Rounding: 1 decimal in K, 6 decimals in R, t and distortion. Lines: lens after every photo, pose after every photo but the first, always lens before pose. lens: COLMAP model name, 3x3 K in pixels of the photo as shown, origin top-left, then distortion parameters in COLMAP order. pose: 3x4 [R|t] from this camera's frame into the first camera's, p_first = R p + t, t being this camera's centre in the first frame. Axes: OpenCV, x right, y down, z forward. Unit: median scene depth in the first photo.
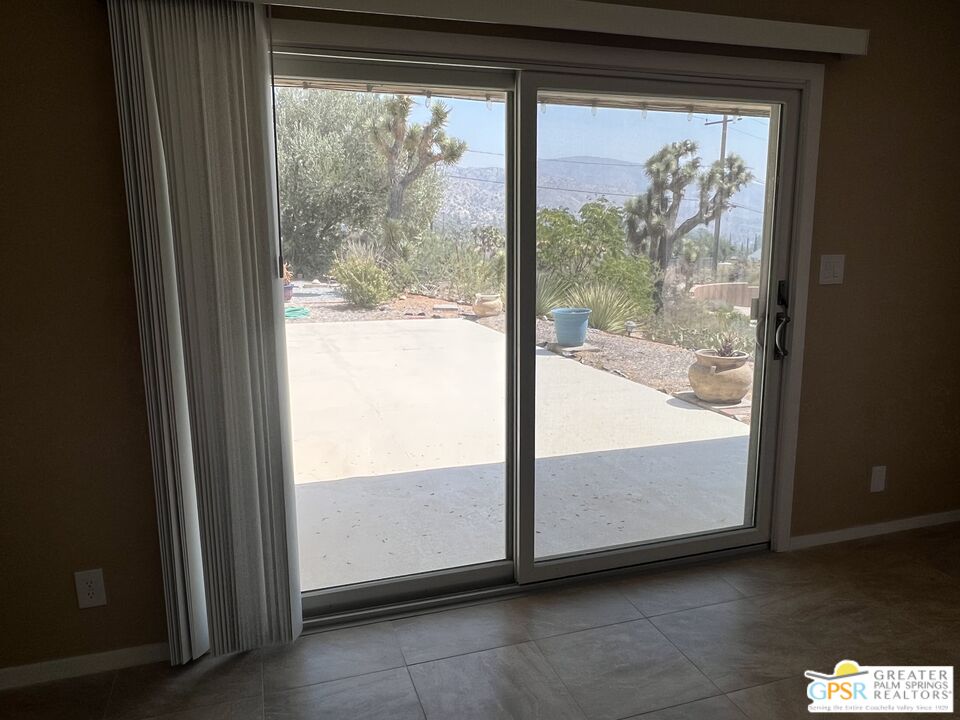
lens RADIAL K [[699.0, 0, 480.0], [0, 699.0, 360.0], [0, 0, 1]] dist [0.000138, -0.000427]
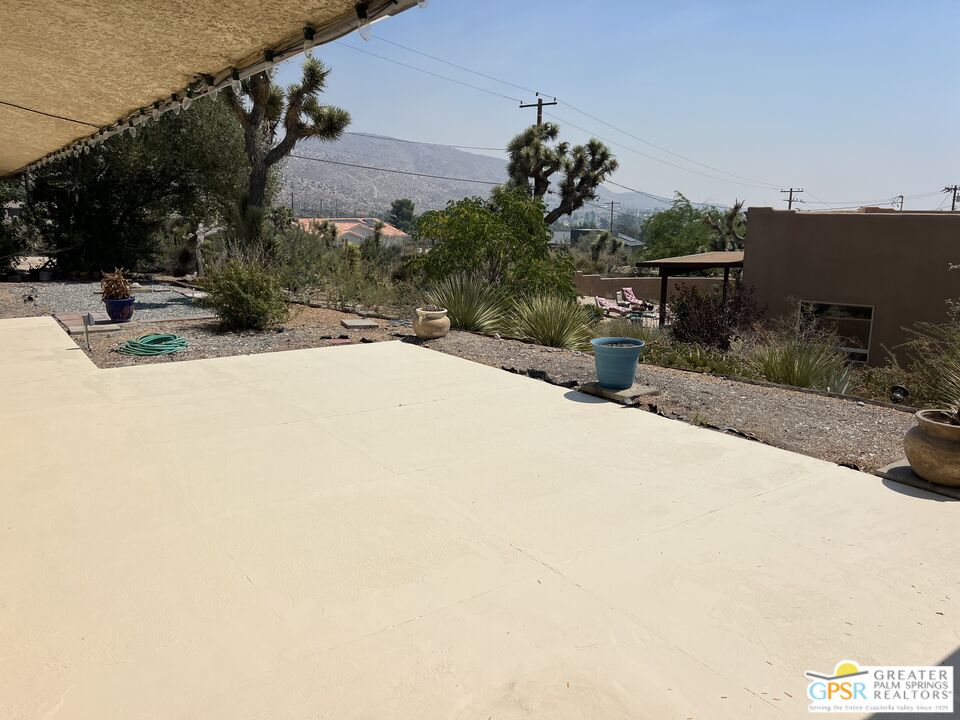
lens RADIAL K [[707.8, 0, 480.0], [0, 707.8, 360.0], [0, 0, 1]] dist [0.046053, -0.000895]
pose [[0.951944, -0.052633, 0.301715, -0.136963], [0.045135, 0.998475, 0.031774, -0.044880], [-0.302927, -0.016629, 0.952869, 0.159709]]
